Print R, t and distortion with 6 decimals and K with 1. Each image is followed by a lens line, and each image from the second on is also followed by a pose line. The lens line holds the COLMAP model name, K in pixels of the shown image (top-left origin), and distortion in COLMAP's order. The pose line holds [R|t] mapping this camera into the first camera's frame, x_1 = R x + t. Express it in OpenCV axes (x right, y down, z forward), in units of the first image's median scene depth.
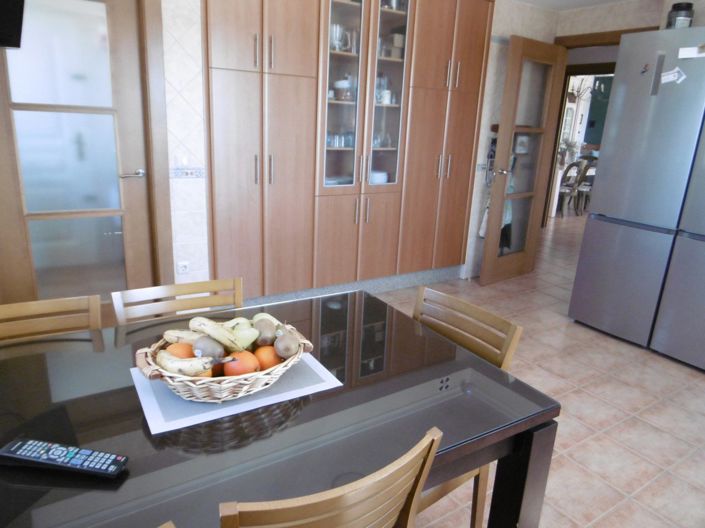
lens RADIAL K [[498.5, 0, 354.1], [0, 498.5, 263.9], [0, 0, 1]] dist [-0.004379, -0.007807]
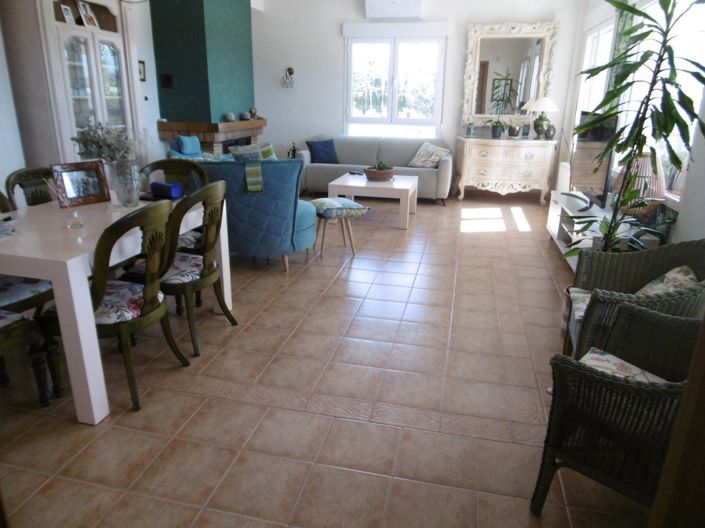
lens RADIAL K [[498.5, 0, 349.5], [0, 498.5, 263.6], [0, 0, 1]] dist [-0.004379, -0.007807]
pose [[0.729581, -0.236337, 0.641760, 0.334160], [0.201926, 0.970997, 0.128024, -0.176582], [-0.653404, 0.036184, 0.756144, 0.685407]]
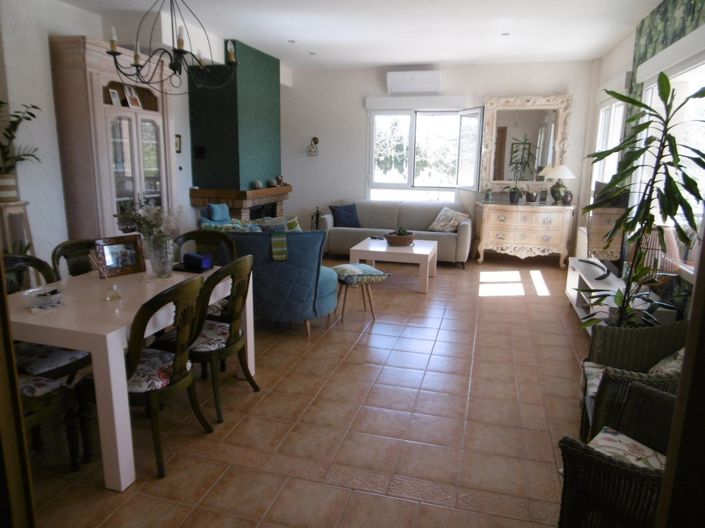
lens RADIAL K [[498.5, 0, 350.0], [0, 498.5, 263.6], [0, 0, 1]] dist [-0.004379, -0.007807]
pose [[0.758925, -0.160223, 0.631159, 0.327655], [0.196140, 0.980489, 0.013057, -0.188741], [-0.620937, 0.113886, 0.775543, 0.671539]]
